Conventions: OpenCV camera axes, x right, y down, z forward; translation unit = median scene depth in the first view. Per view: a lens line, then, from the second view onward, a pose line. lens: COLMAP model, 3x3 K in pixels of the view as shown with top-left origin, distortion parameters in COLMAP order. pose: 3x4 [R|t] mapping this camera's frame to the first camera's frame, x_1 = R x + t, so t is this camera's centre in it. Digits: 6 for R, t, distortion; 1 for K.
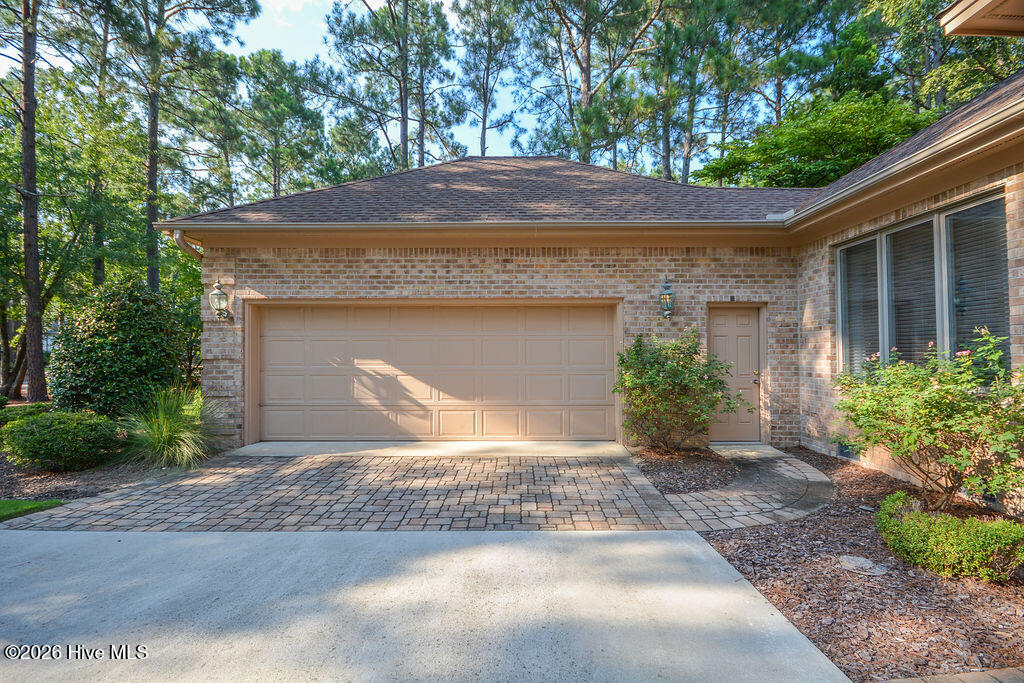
lens RADIAL K [[454.5, 0, 513.1], [0, 454.5, 346.6], [0, 0, 1]] dist [0.000262, -0.000783]
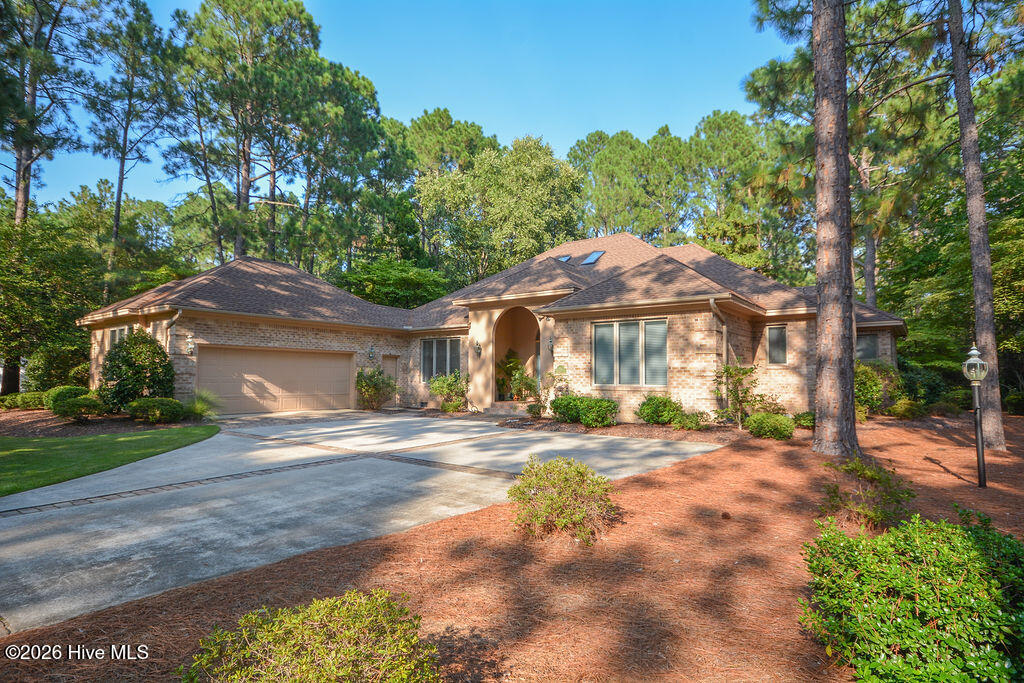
lens RADIAL K [[543.7, 0, 512.0], [0, 543.7, 341.5], [0, 0, 1]] dist [0.000383, 0.000130]
pose [[0.600337, 0.058910, 0.797575, -1.676800], [-0.018923, 0.998050, -0.059474, 0.002187], [-0.799523, 0.020612, 0.600281, -1.539881]]
